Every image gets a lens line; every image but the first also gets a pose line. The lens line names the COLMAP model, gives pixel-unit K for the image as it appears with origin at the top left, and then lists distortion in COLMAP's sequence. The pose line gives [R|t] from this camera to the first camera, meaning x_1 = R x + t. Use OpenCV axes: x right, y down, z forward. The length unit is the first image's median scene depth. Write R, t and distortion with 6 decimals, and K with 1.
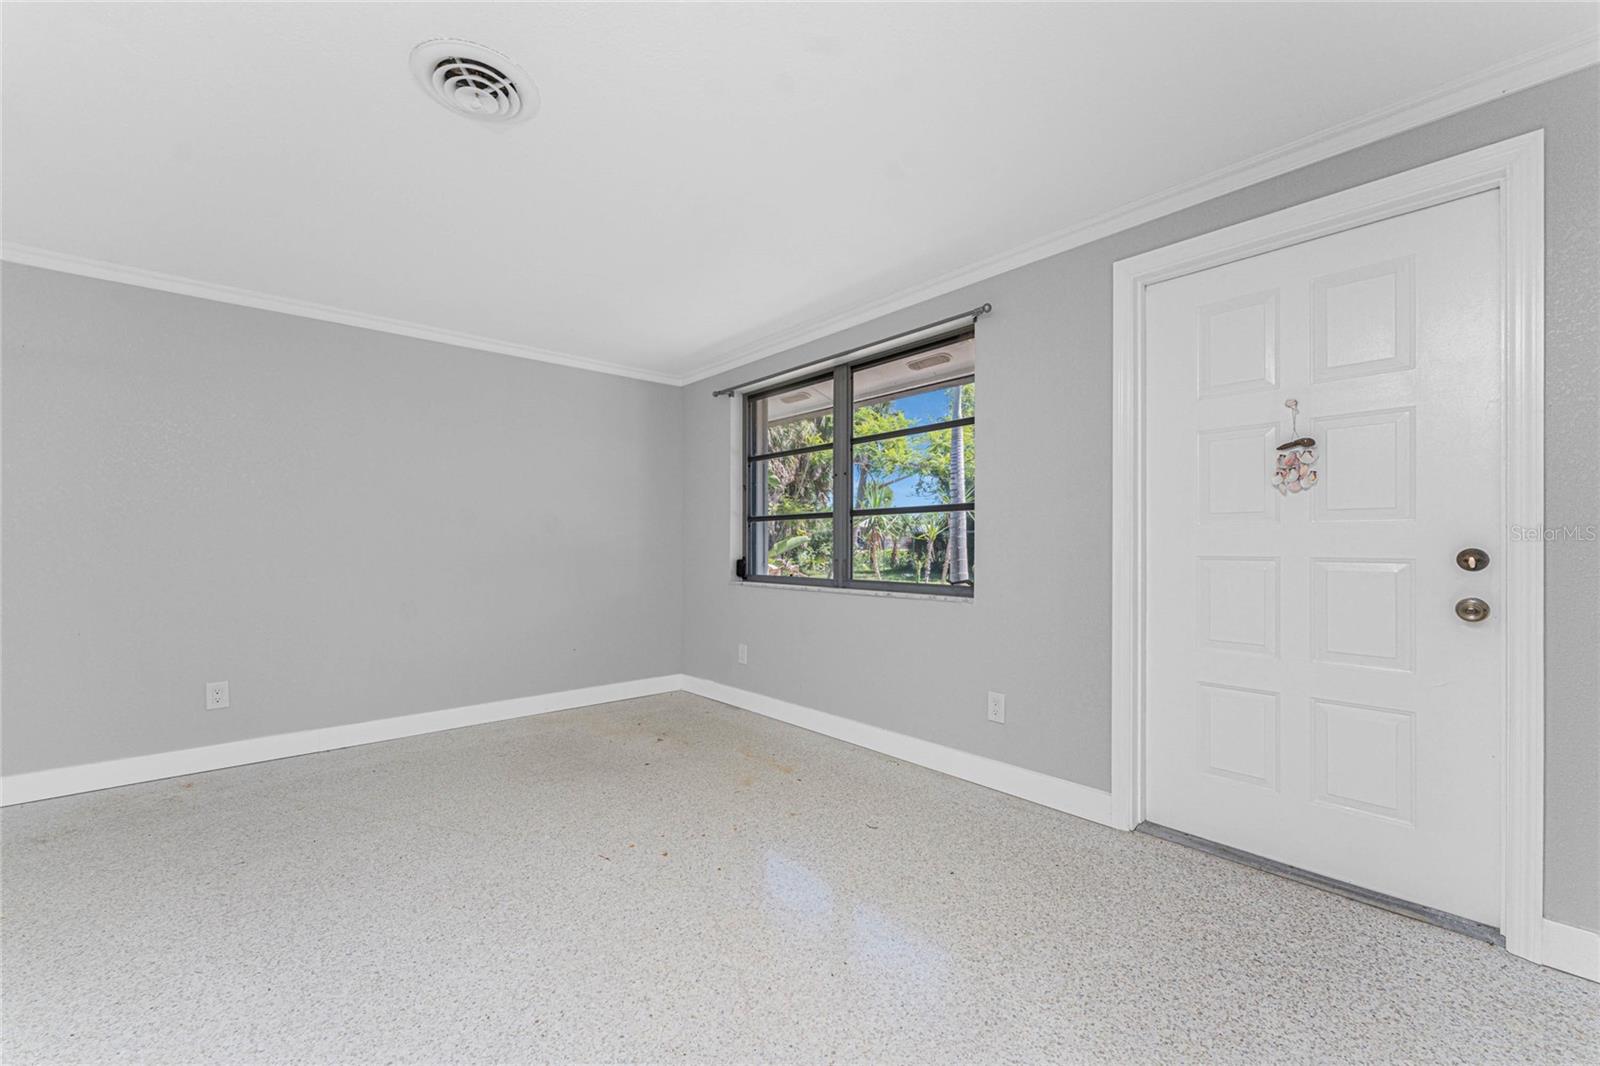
lens RADIAL K [[629.1, 0, 804.9], [0, 629.1, 545.7], [0, 0, 1]] dist [-0.000634, -0.000050]
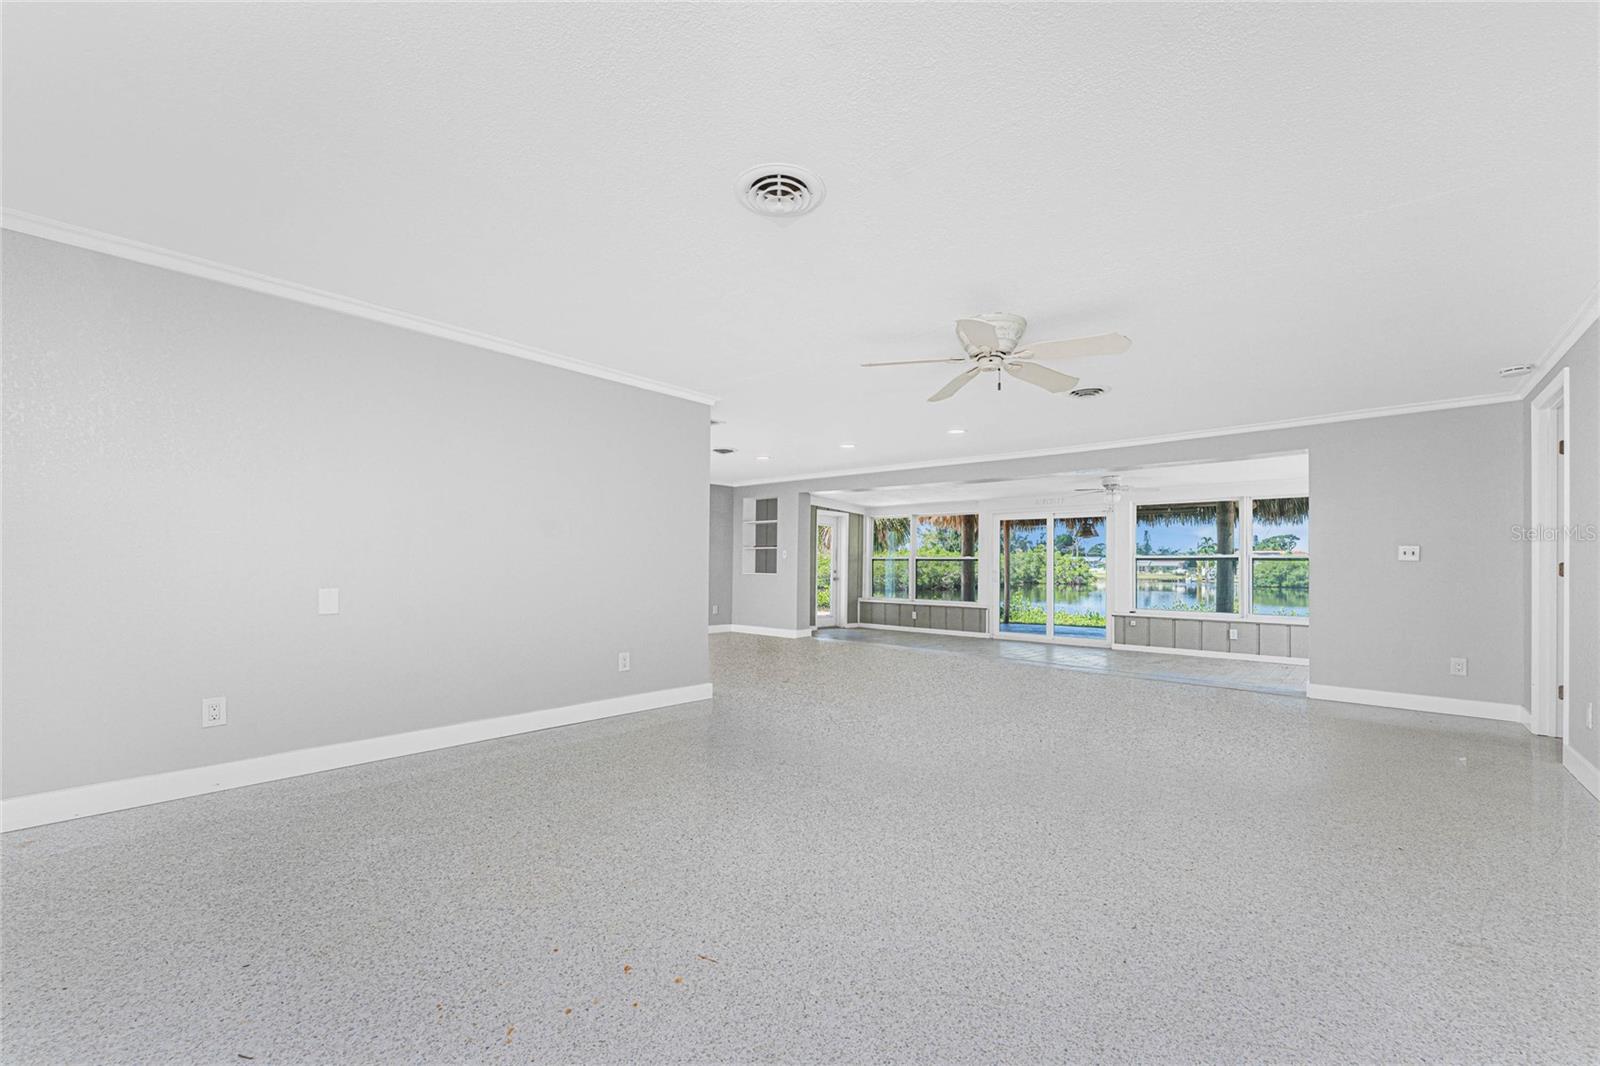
lens RADIAL K [[644.1, 0, 802.6], [0, 644.1, 559.8], [0, 0, 1]] dist [-0.000114, -0.000100]
pose [[-0.993017, -0.009948, -0.117549, -0.289126], [-0.009496, 0.999945, -0.004404, 0.008726], [0.117587, -0.003257, -0.993057, 1.543753]]
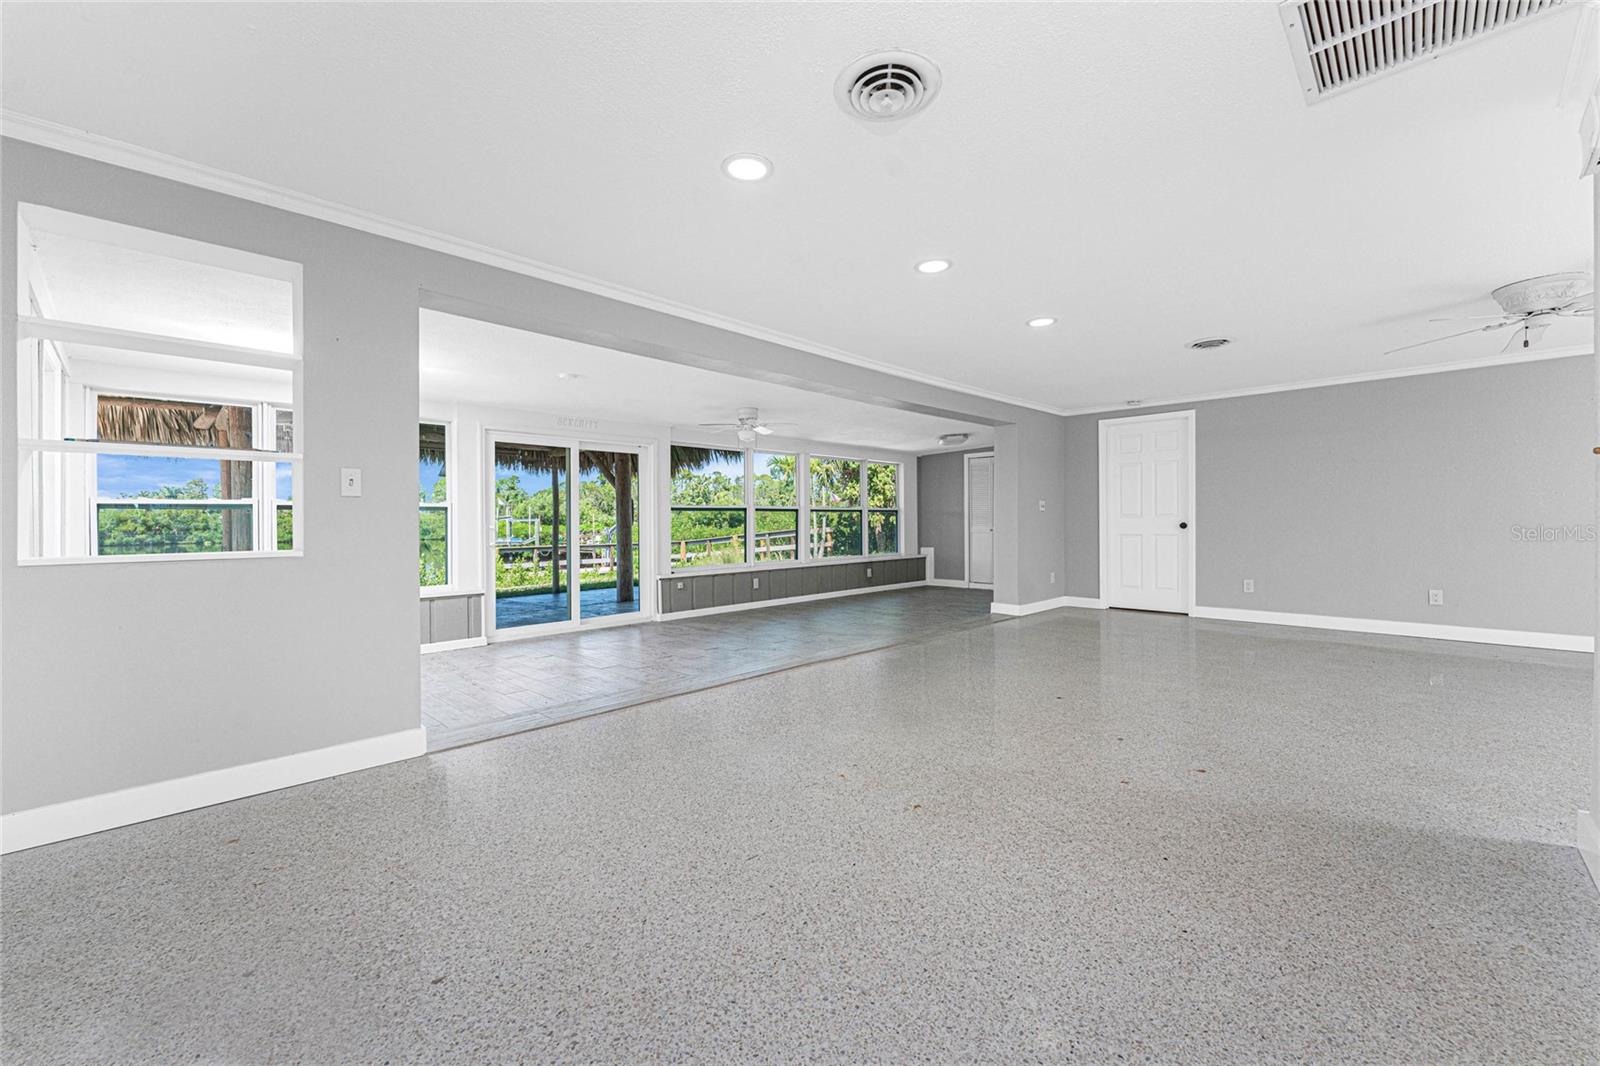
lens RADIAL K [[645.2, 0, 797.2], [0, 645.2, 516.0], [0, 0, 1]] dist [-0.001014, -0.000158]
pose [[0.055596, -0.007120, -0.998428, 0.497682], [0.001762, 0.999974, -0.007033, 0.026968], [0.998452, -0.001369, 0.055607, -1.483403]]
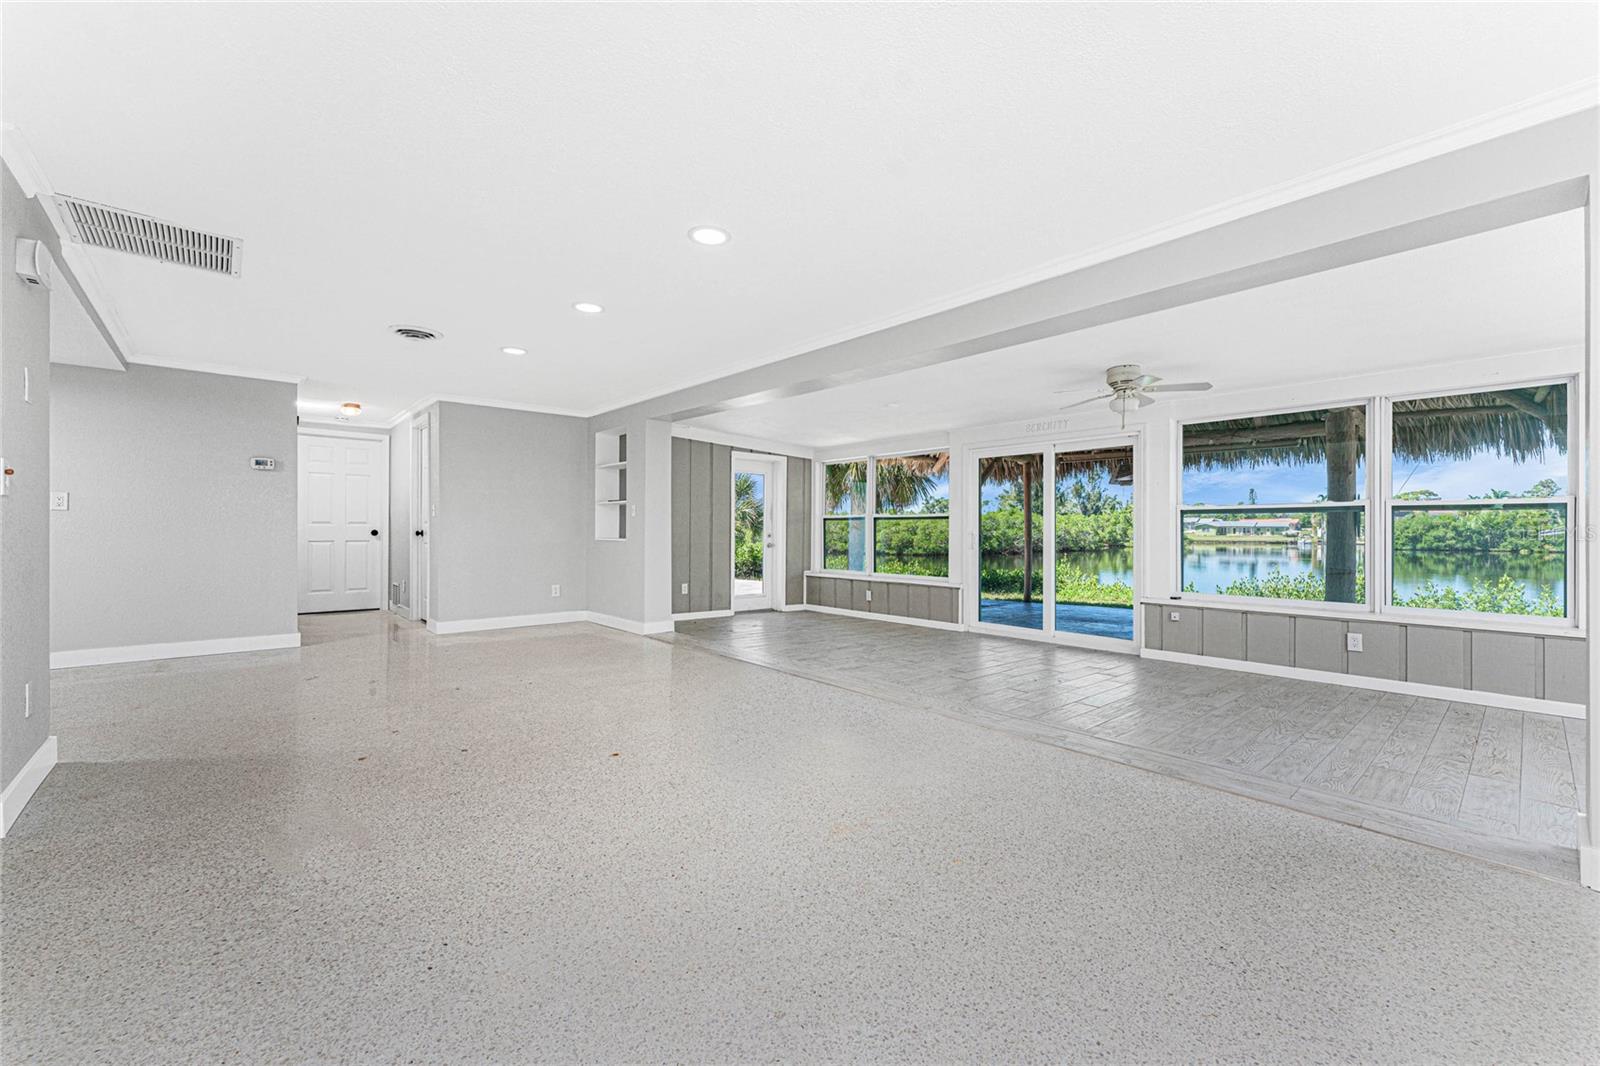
lens RADIAL K [[641.2, 0, 803.6], [0, 641.2, 530.2], [0, 0, 1]] dist [-0.000373, -0.000033]
pose [[-0.999992, -0.001152, 0.003805, -1.302741], [-0.001131, 0.999983, 0.005669, 0.023066], [-0.003811, 0.005664, -0.999977, 0.361770]]
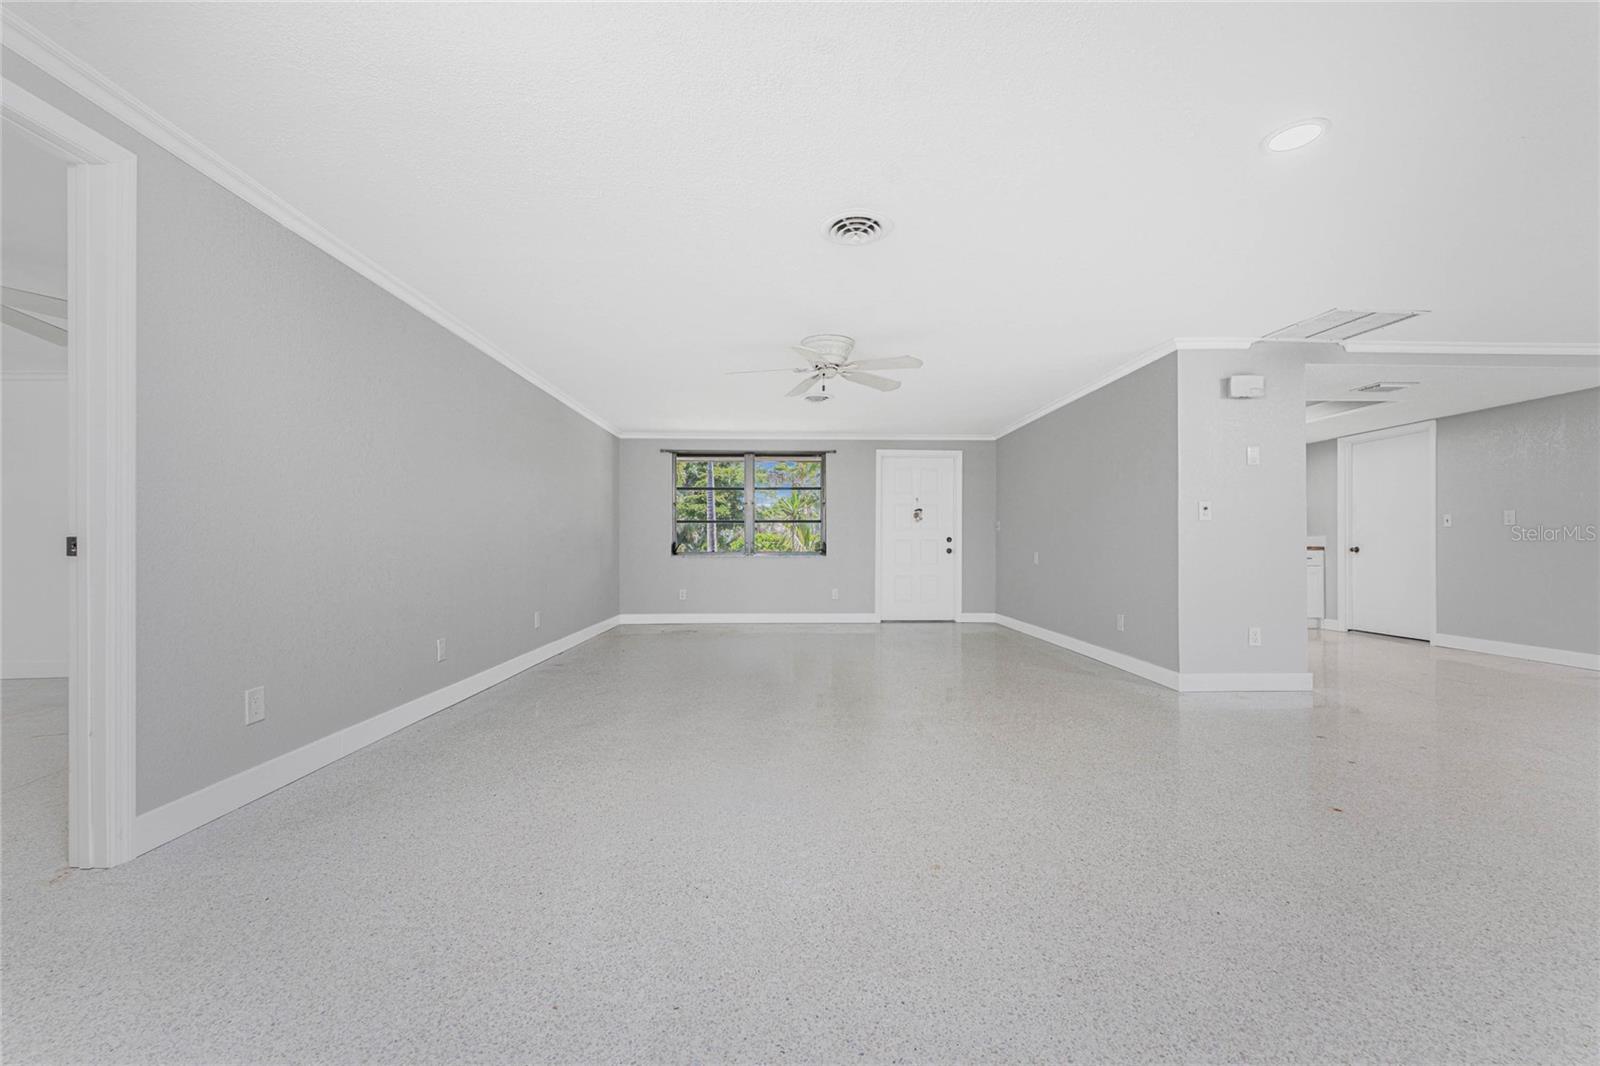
lens RADIAL K [[638.2, 0, 799.5], [0, 638.2, 541.4], [0, 0, 1]] dist [0.000123, 0.000024]
pose [[0.648841, 0.006013, 0.760900, -2.182780], [-0.000230, 0.999970, -0.007706, 0.049923], [-0.760924, 0.004825, 0.648823, -0.802960]]
